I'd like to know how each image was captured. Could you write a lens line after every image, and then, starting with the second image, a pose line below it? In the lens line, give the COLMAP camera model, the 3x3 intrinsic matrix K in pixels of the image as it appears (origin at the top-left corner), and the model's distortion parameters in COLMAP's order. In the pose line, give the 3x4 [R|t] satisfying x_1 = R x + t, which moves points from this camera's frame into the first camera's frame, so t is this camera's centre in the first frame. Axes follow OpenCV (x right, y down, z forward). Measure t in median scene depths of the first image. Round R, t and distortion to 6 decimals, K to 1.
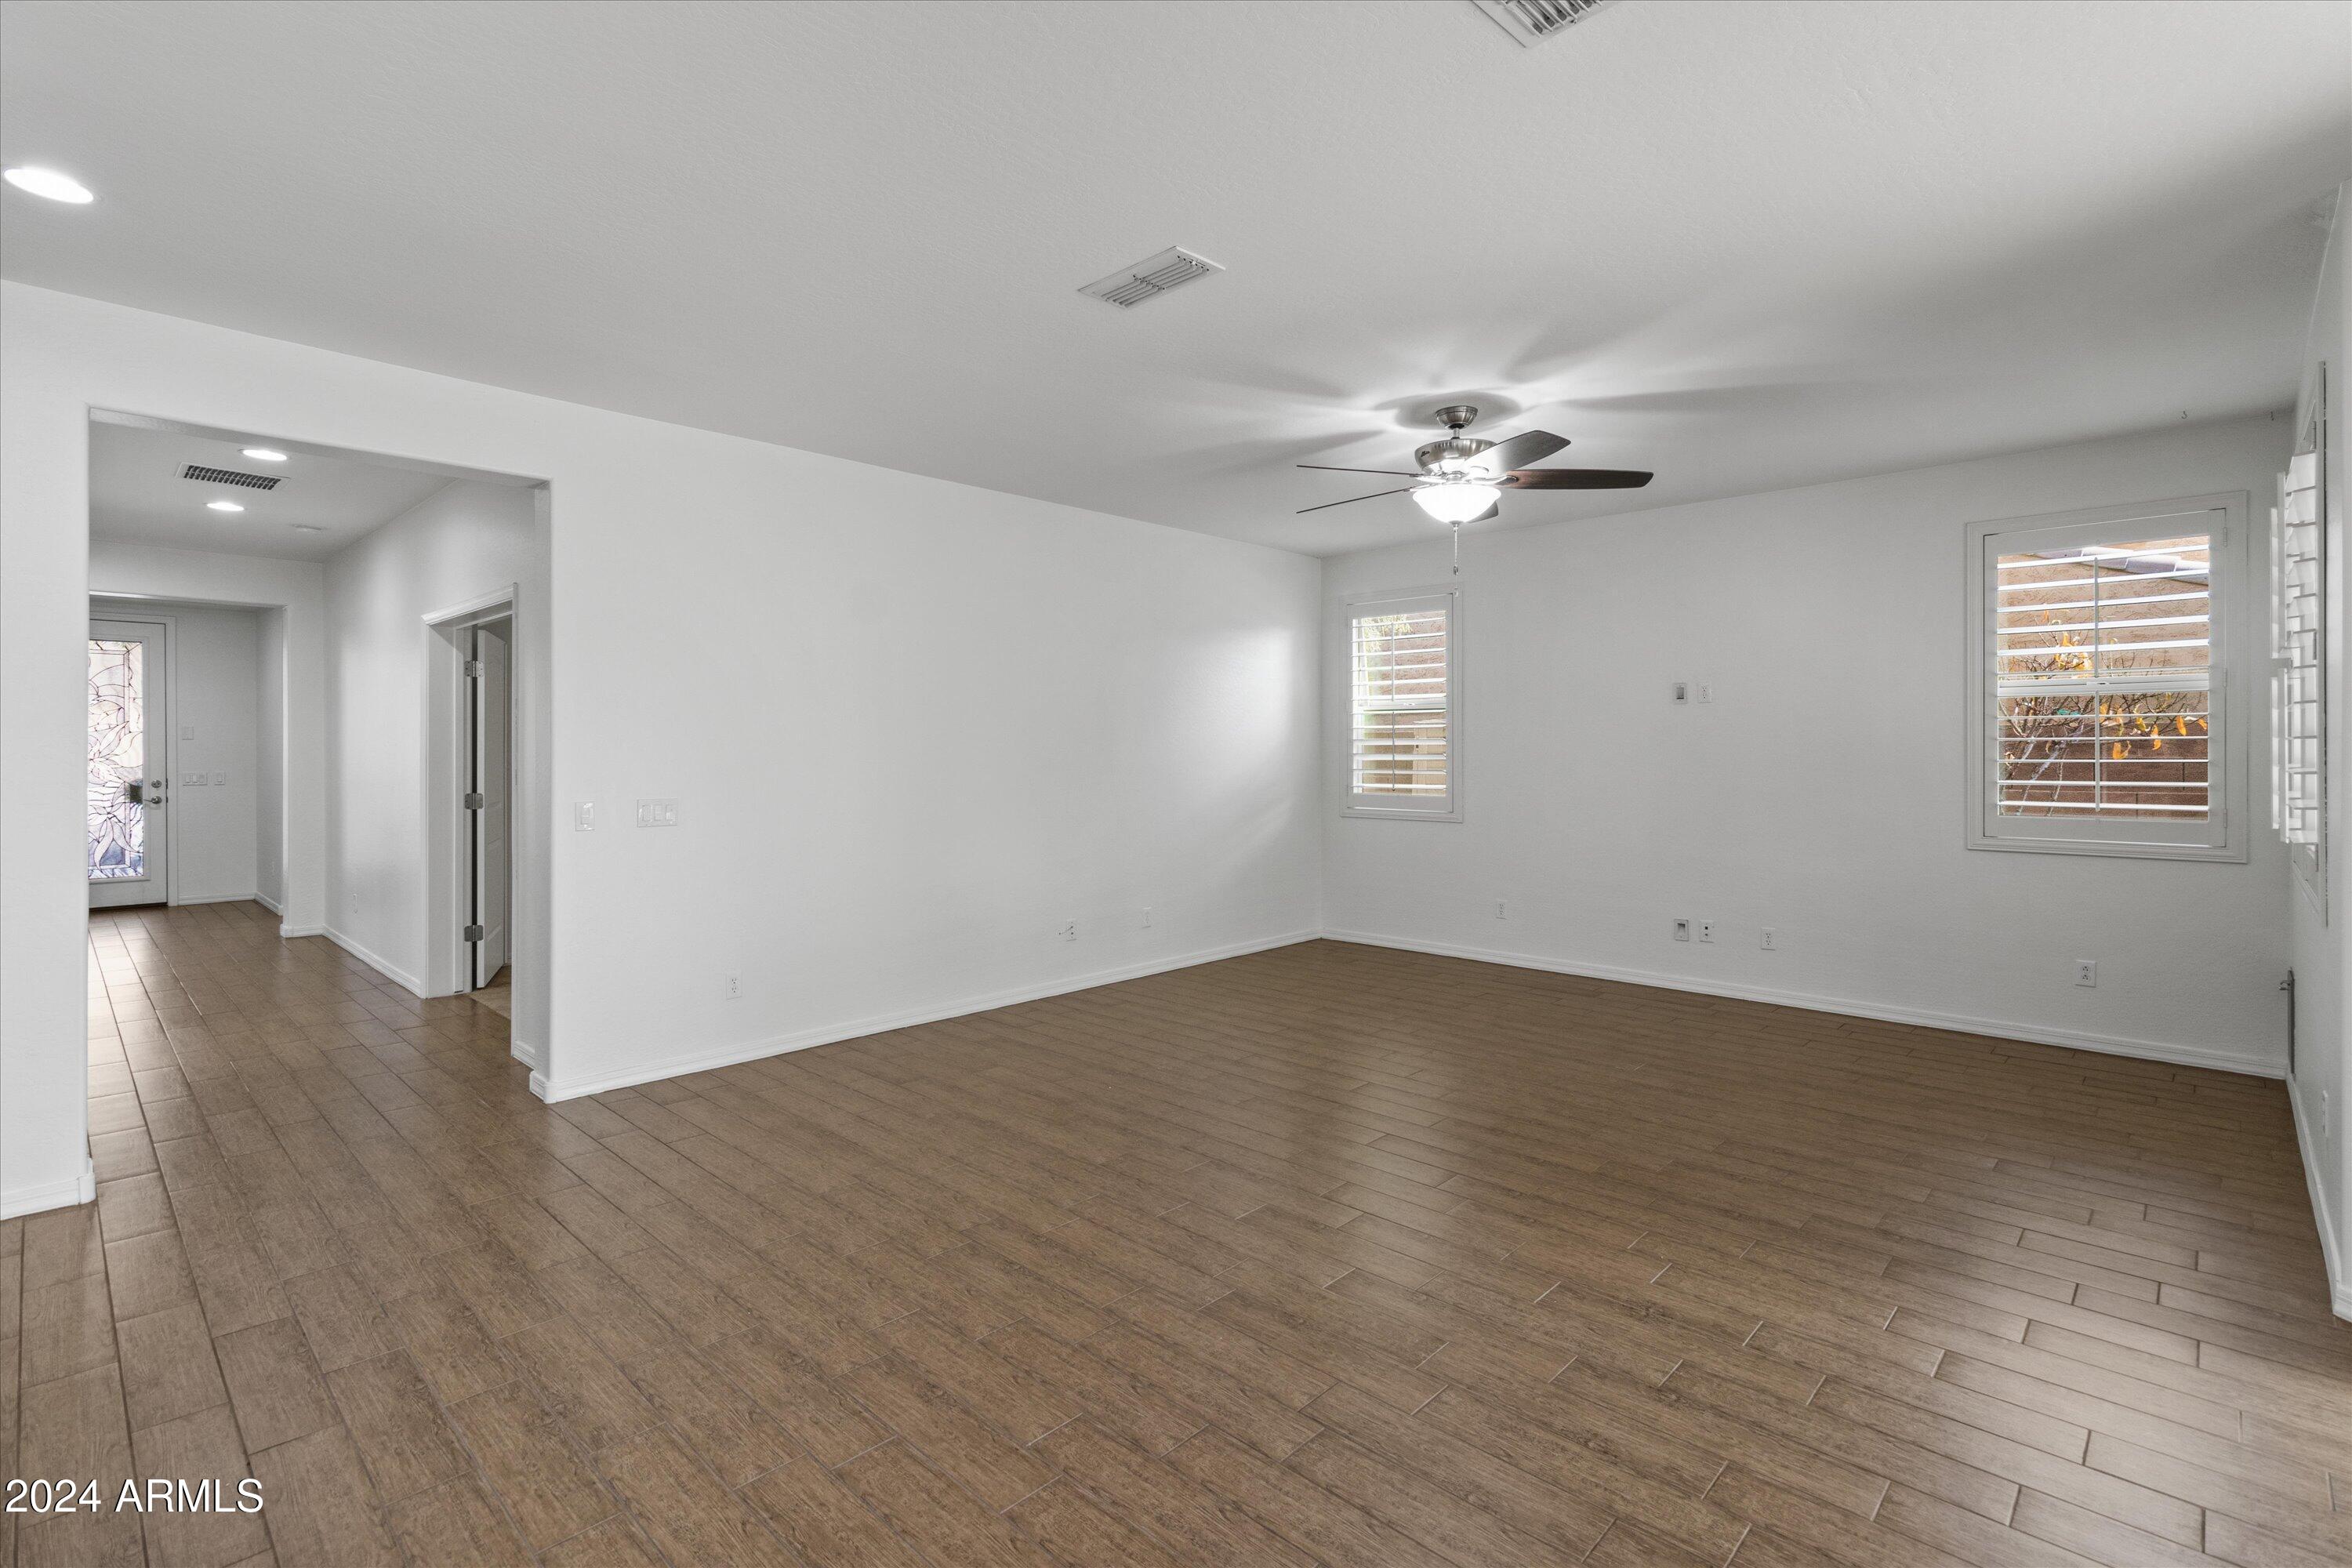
lens RADIAL K [[1087.6, 0, 1176.0], [0, 1087.6, 772.3], [0, 0, 1]] dist [0.000443, 0.000009]
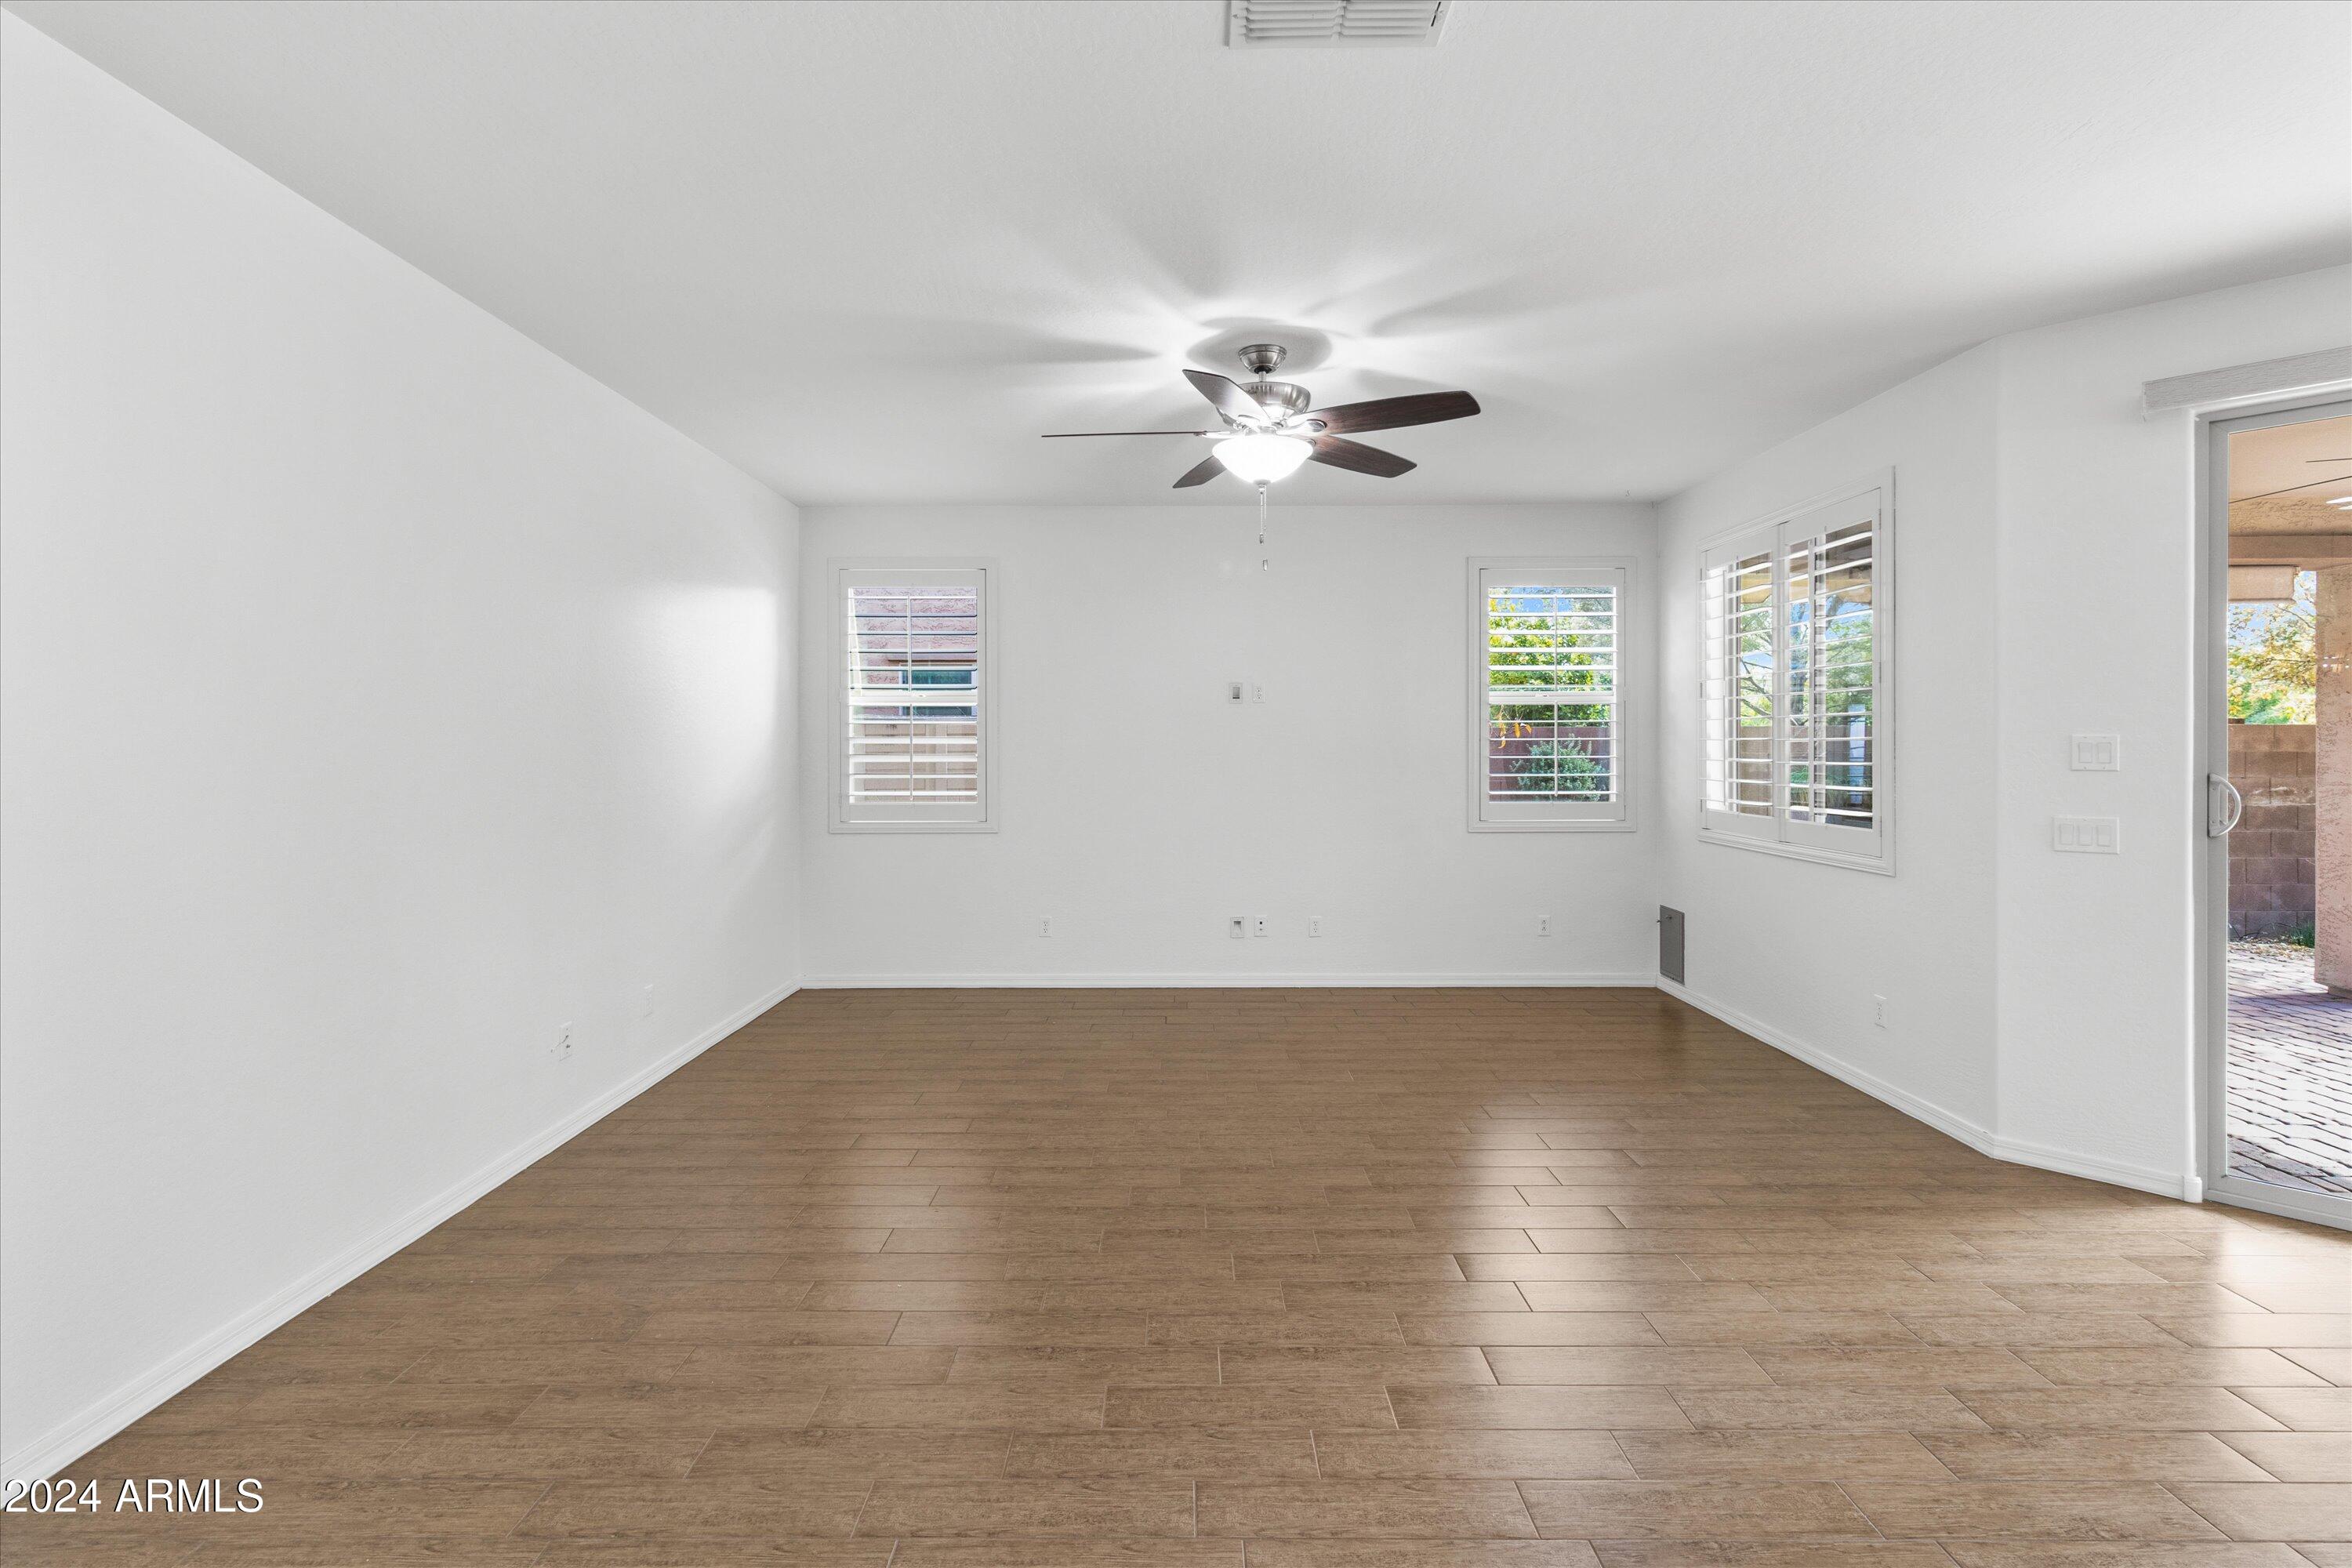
lens RADIAL K [[1087.6, 0, 1176.7], [0, 1087.6, 761.8], [0, 0, 1]] dist [0.000443, 0.000009]
pose [[0.723590, -0.010136, 0.690155, -0.378618], [0.016598, 0.999859, -0.002717, -0.009737], [-0.690030, 0.013421, 0.723656, 0.430495]]
